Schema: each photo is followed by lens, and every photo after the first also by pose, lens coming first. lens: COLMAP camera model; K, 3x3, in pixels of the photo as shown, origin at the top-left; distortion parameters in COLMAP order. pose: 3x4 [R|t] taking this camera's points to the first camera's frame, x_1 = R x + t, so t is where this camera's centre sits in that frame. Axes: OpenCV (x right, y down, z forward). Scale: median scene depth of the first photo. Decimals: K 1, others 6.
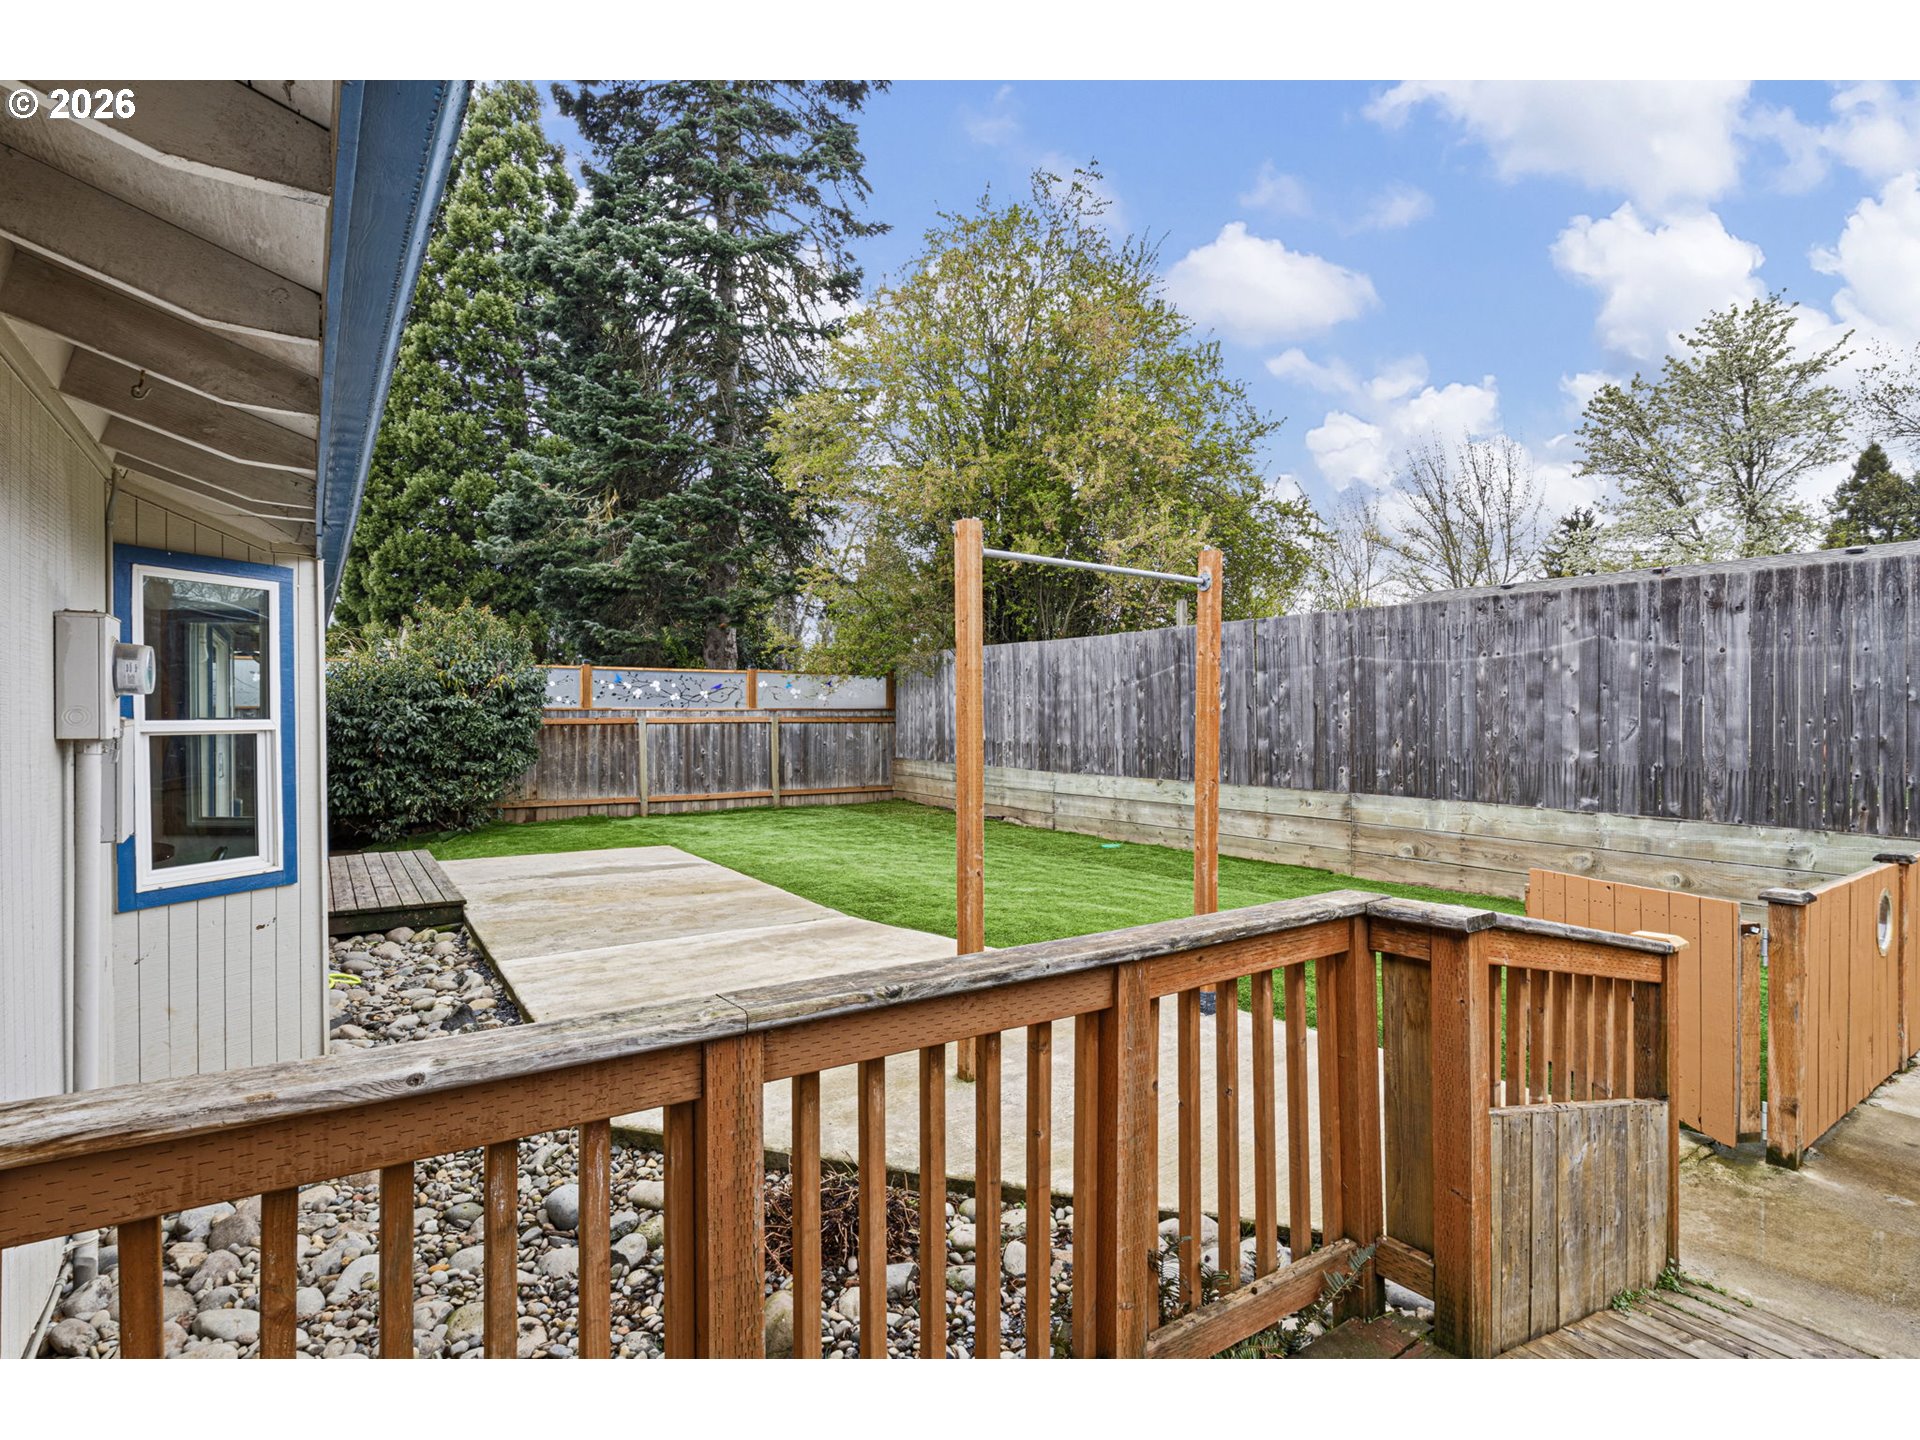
lens RADIAL K [[957.5, 0, 962.3], [0, 957.5, 717.9], [0, 0, 1]] dist [-0.003142, 0.001376]
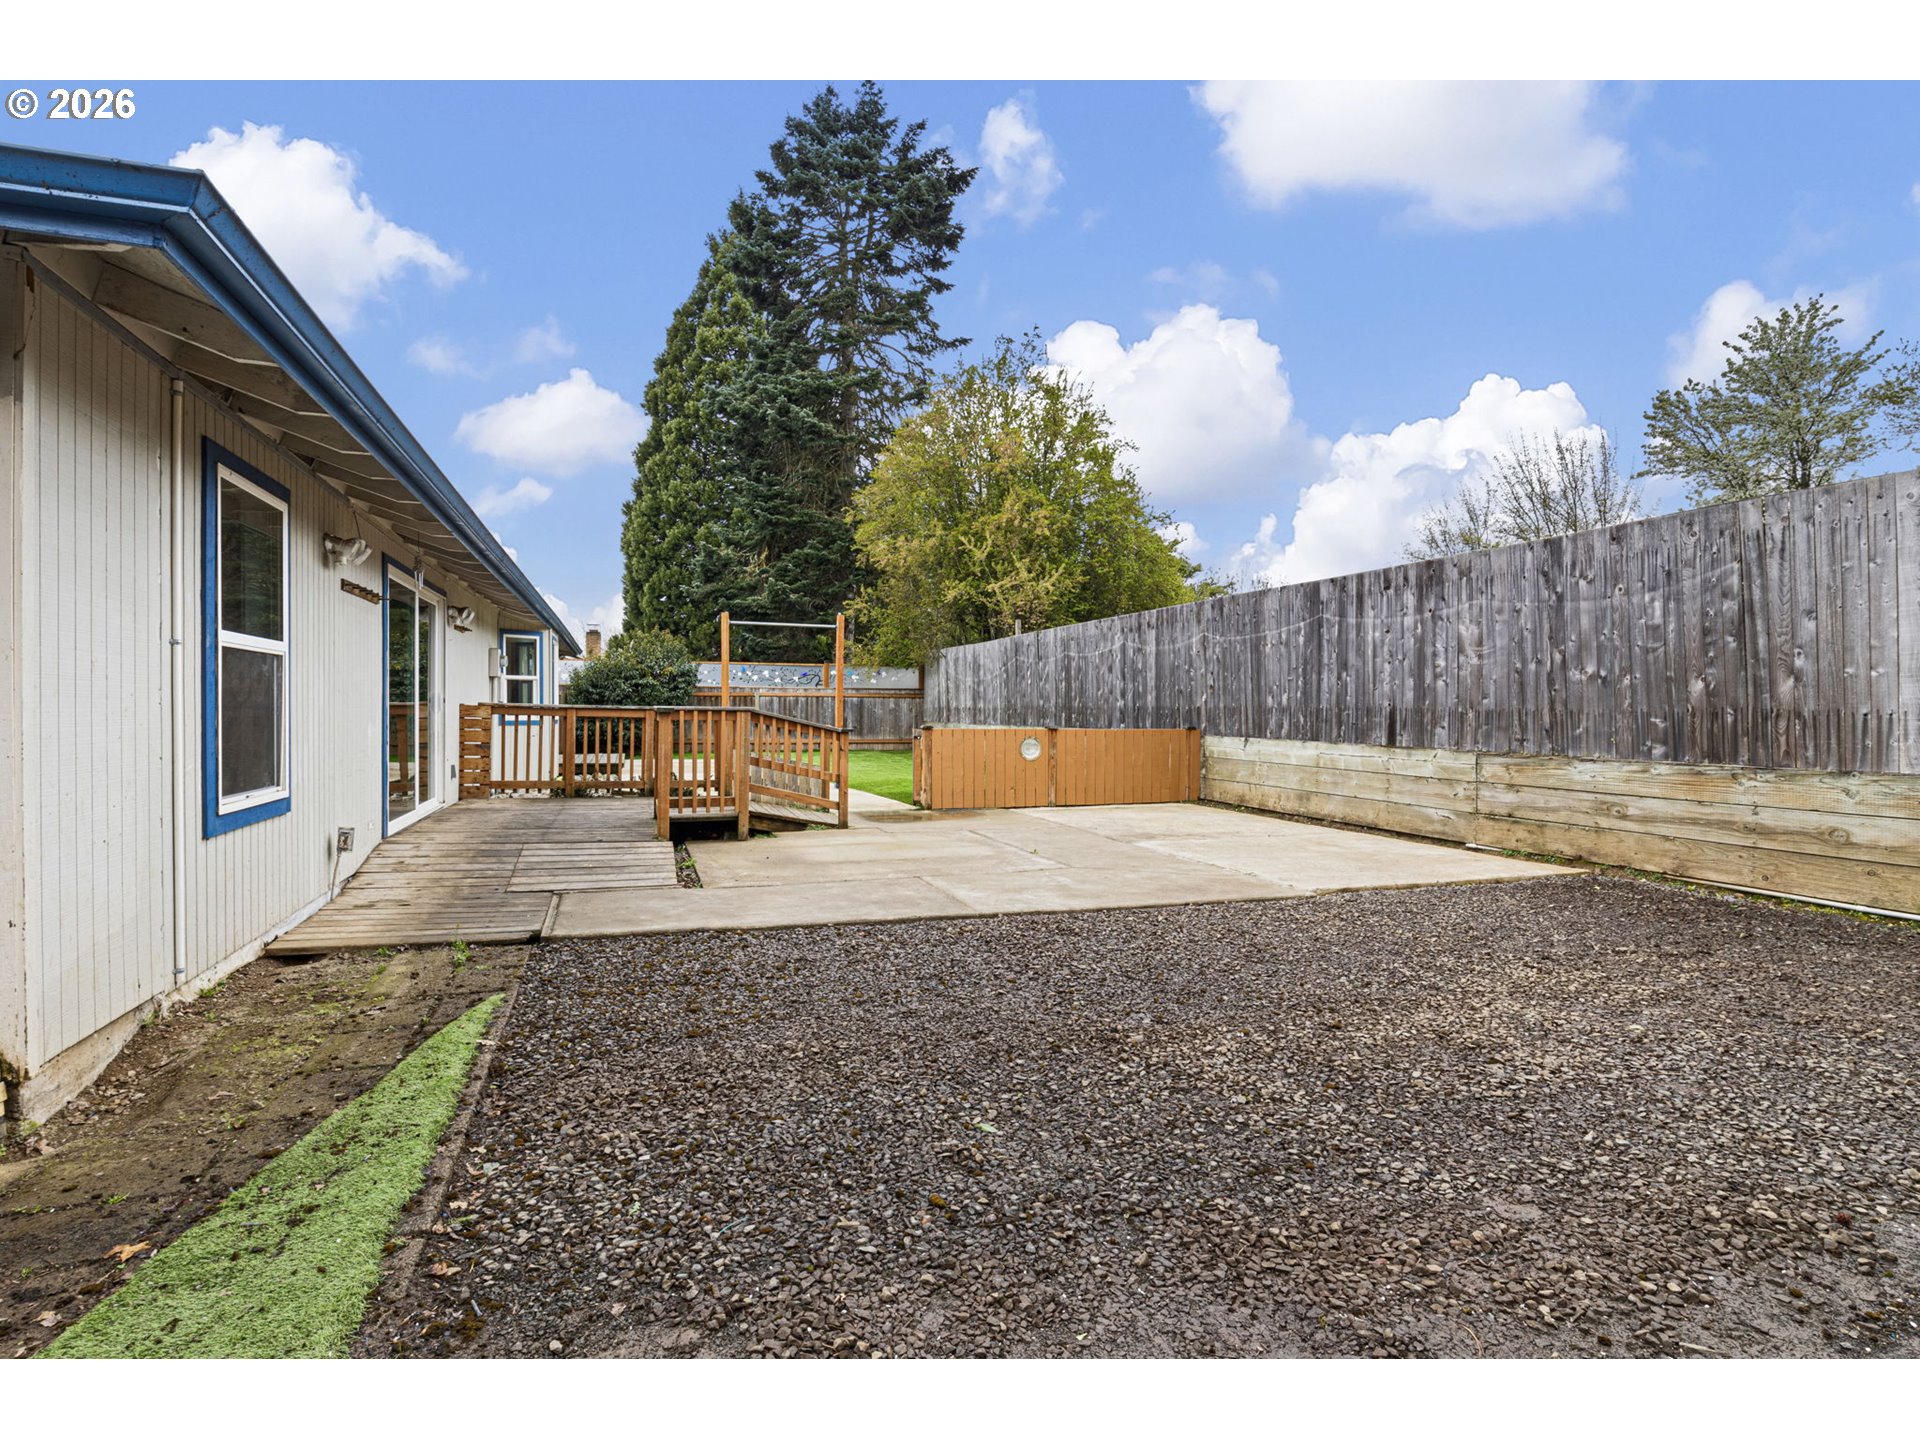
lens RADIAL K [[957.5, 0, 955.9], [0, 957.5, 708.6], [0, 0, 1]] dist [-0.003142, 0.001376]
pose [[0.963371, 0.004421, -0.268134, 0.476800], [-0.006071, 0.999967, -0.005325, 0.036669], [0.268102, 0.006758, 0.963367, -0.551479]]
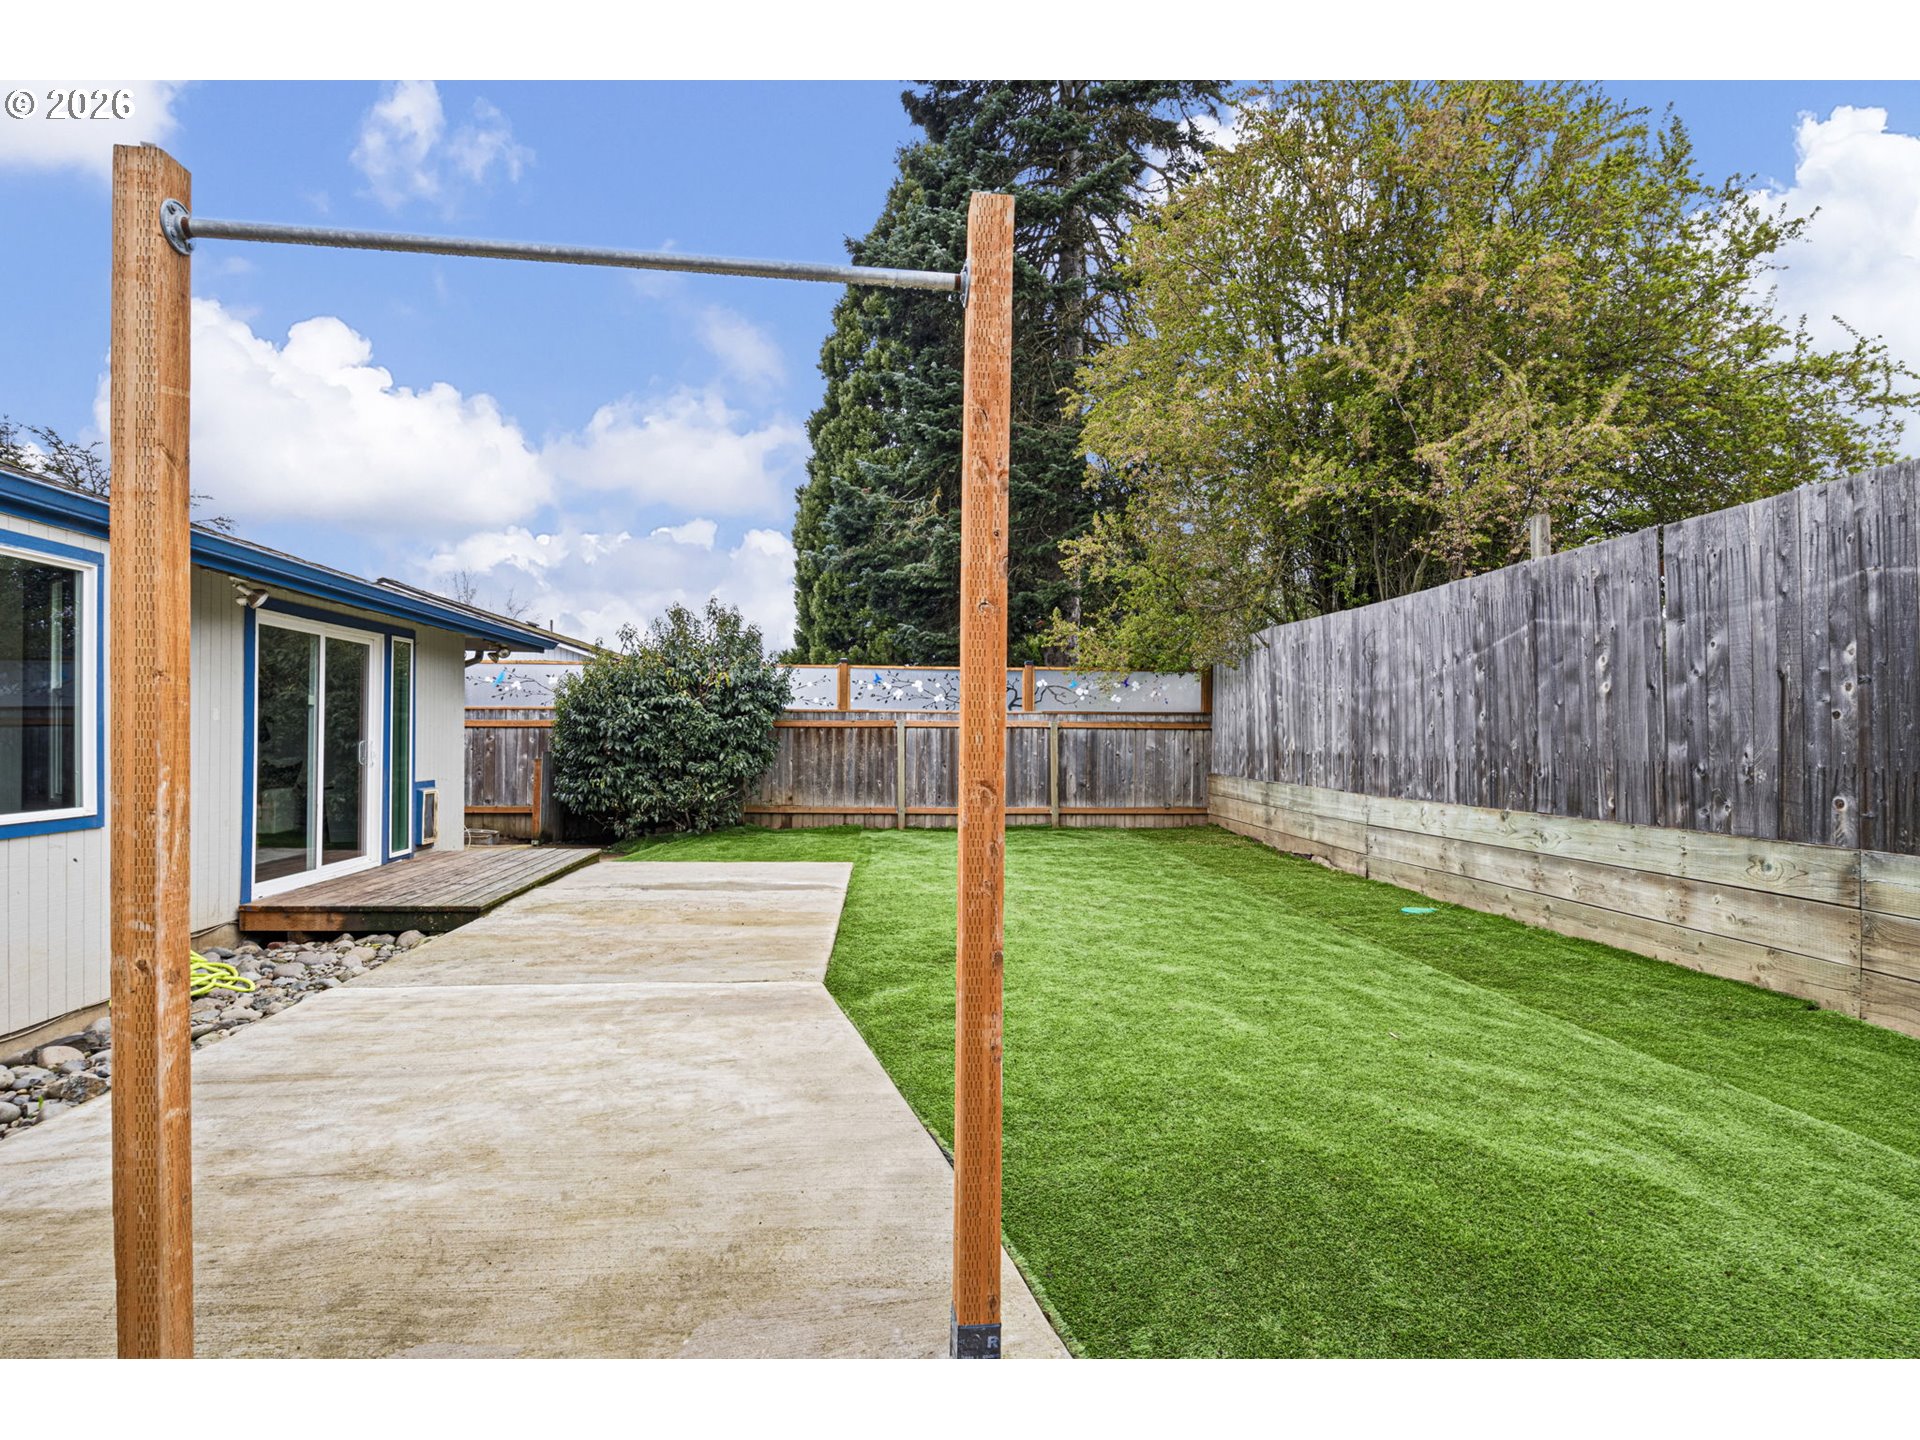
lens RADIAL K [[957.5, 0, 960.8], [0, 957.5, 730.4], [0, 0, 1]] dist [-0.003142, 0.001376]
pose [[0.876788, 0.002866, -0.480868, 0.163220], [-0.008094, 0.999929, -0.008798, 0.017516], [0.480809, 0.011606, 0.876749, 0.240584]]
